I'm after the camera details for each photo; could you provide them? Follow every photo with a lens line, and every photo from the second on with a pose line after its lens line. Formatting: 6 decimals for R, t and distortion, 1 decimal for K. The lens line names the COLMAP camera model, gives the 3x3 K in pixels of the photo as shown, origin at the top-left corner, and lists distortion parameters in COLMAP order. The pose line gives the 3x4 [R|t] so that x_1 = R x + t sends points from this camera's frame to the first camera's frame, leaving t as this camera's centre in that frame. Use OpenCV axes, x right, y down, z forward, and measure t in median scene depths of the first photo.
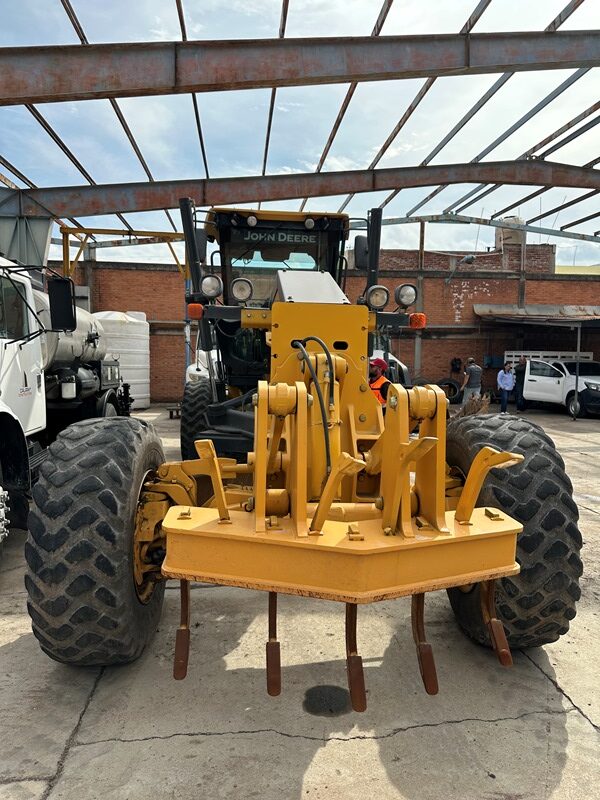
lens RADIAL K [[567.0, 0, 300.0], [0, 567.0, 400.0], [0, 0, 1]] dist [0.046741, -0.059121]
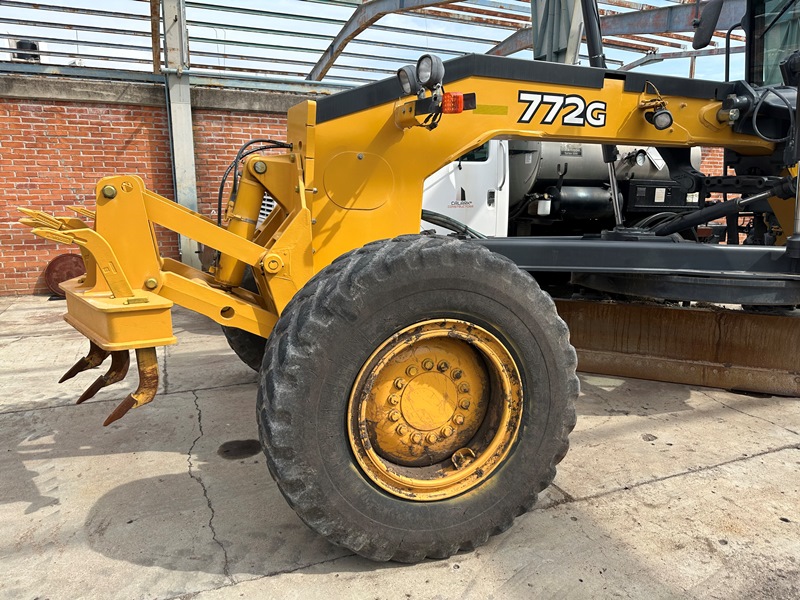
lens RADIAL K [[567.0, 0, 402.4], [0, 567.0, 302.0], [0, 0, 1]] dist [0.046741, -0.059121]
pose [[0.285333, 0.190596, -0.939286, 1.214089], [-0.078751, 0.981376, 0.175215, -0.018686], [0.955188, 0.023975, 0.295029, 0.954485]]
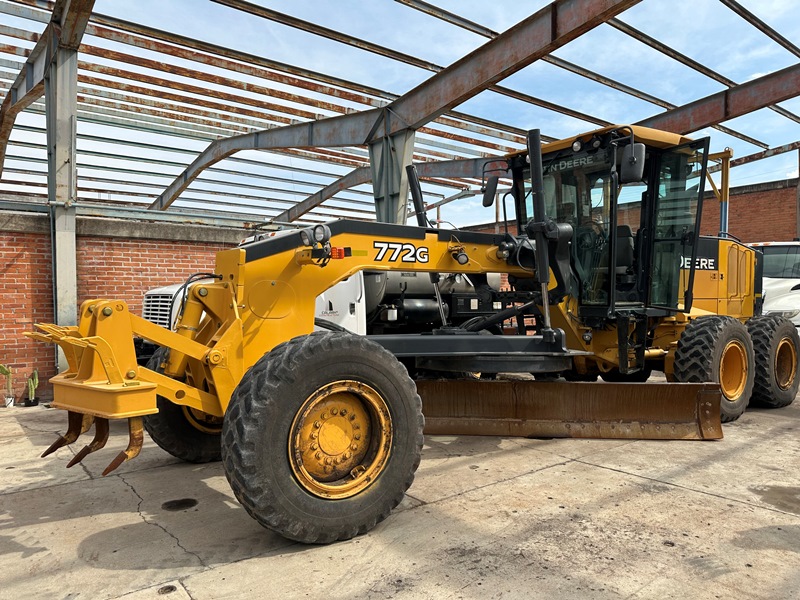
lens RADIAL K [[567.0, 0, 402.4], [0, 567.0, 302.0], [0, 0, 1]] dist [0.046741, -0.059121]
pose [[0.528572, -0.000603, -0.848888, 1.688971], [-0.052307, 0.998076, -0.033278, -0.008163], [0.847275, 0.061993, 0.527524, 0.649420]]
